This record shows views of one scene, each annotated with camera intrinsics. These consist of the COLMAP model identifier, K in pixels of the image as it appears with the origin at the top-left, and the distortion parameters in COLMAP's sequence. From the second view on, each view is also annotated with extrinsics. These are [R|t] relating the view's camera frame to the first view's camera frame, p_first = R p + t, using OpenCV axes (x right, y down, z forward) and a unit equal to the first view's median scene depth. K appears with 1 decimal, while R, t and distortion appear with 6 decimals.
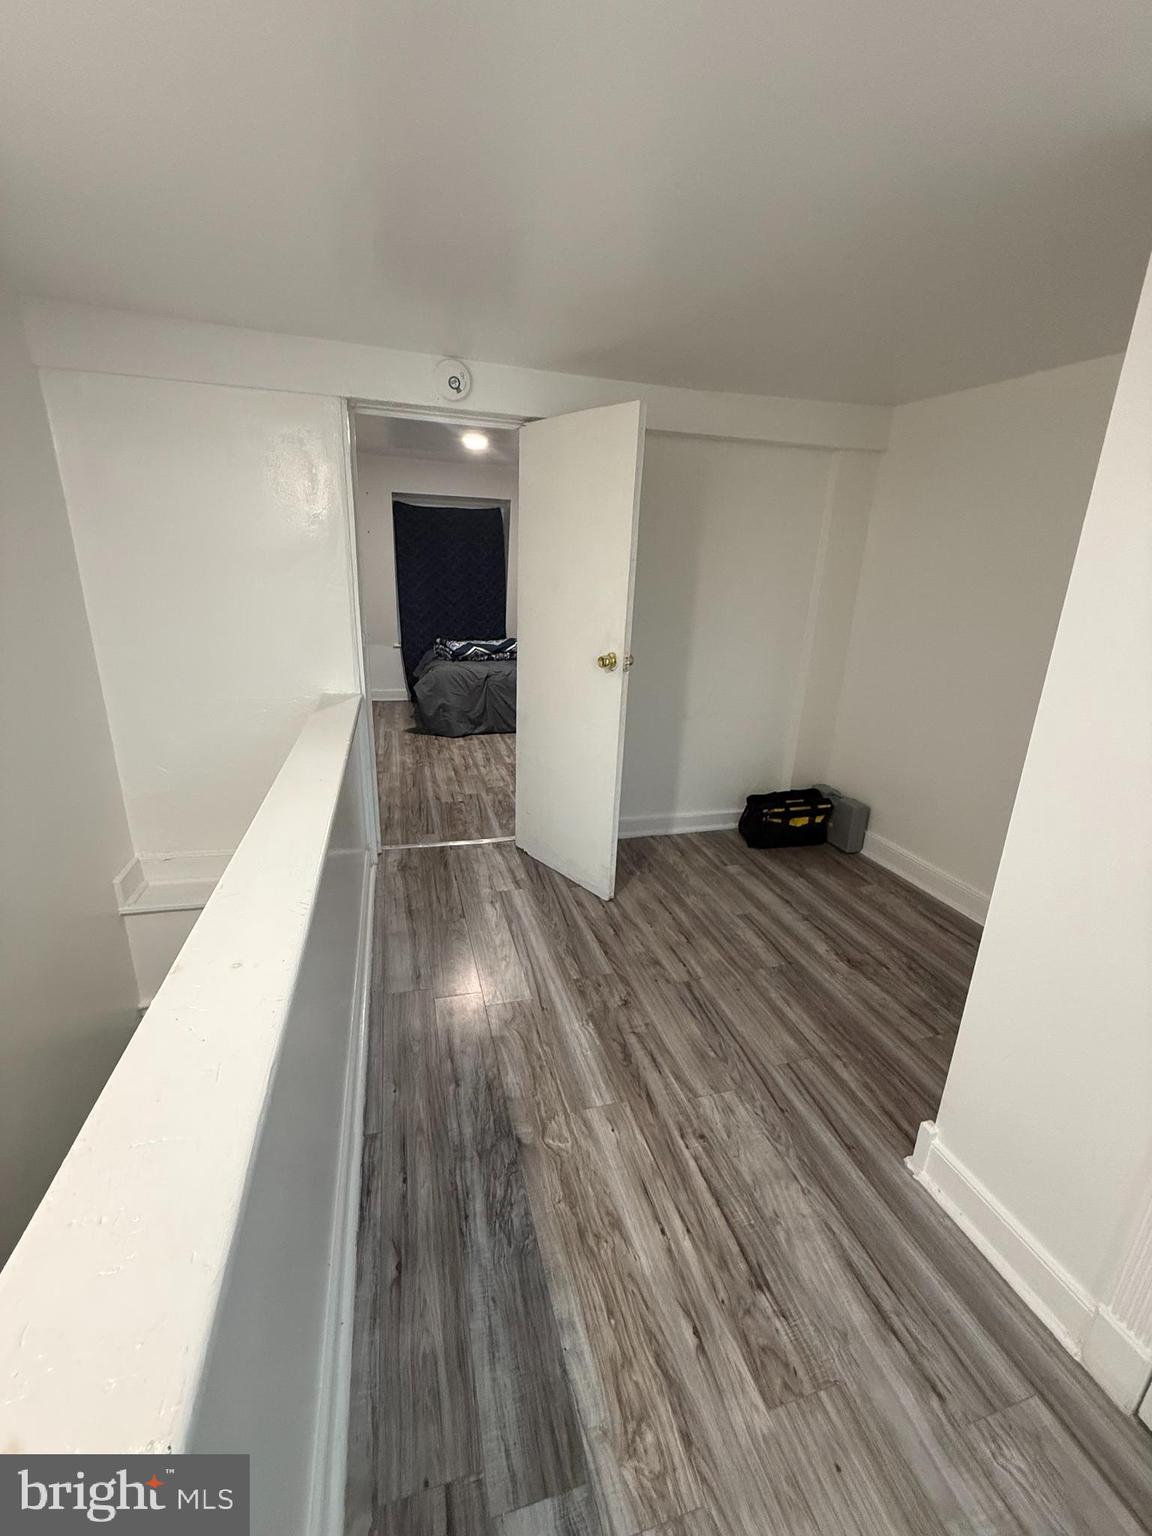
lens RADIAL K [[610.1, 0, 578.2], [0, 610.1, 767.9], [0, 0, 1]] dist [0.003883, 0.000245]
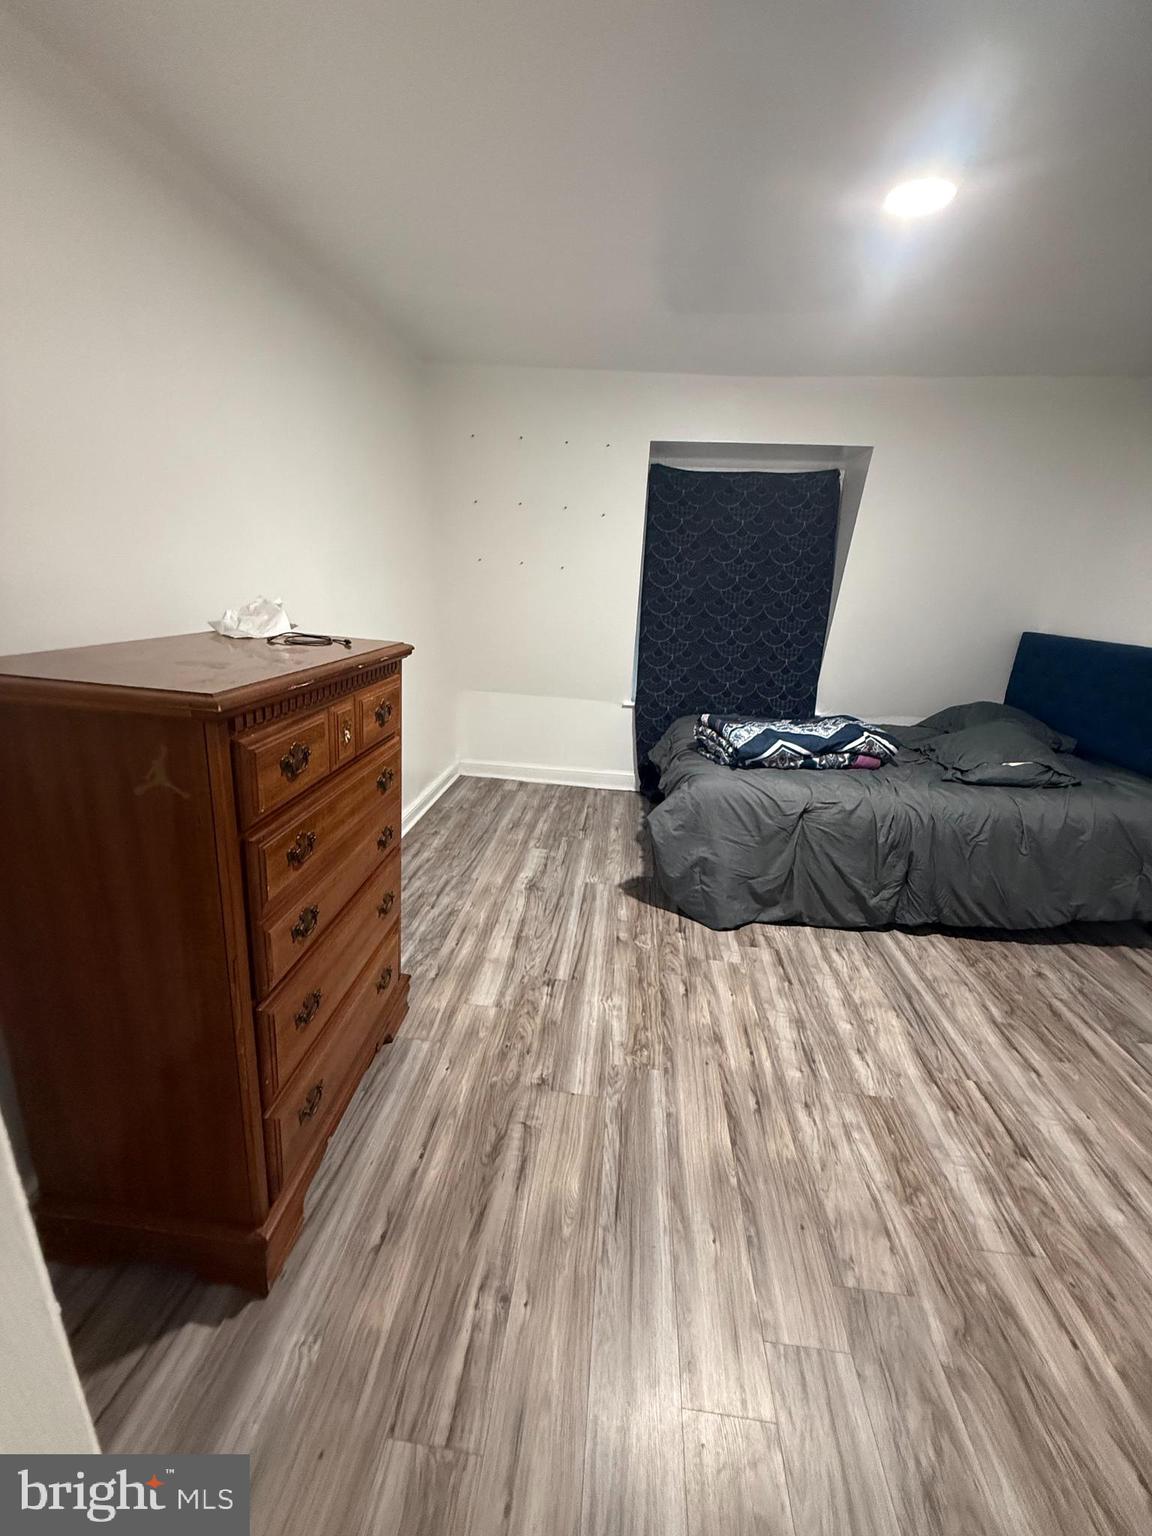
lens RADIAL K [[610.1, 0, 574.4], [0, 610.1, 768.5], [0, 0, 1]] dist [0.003883, 0.000245]
pose [[0.928242, 0.114940, -0.353774, -0.150181], [-0.119798, 0.992764, 0.008215, -0.163278], [0.352158, 0.034756, 0.935295, 0.499272]]
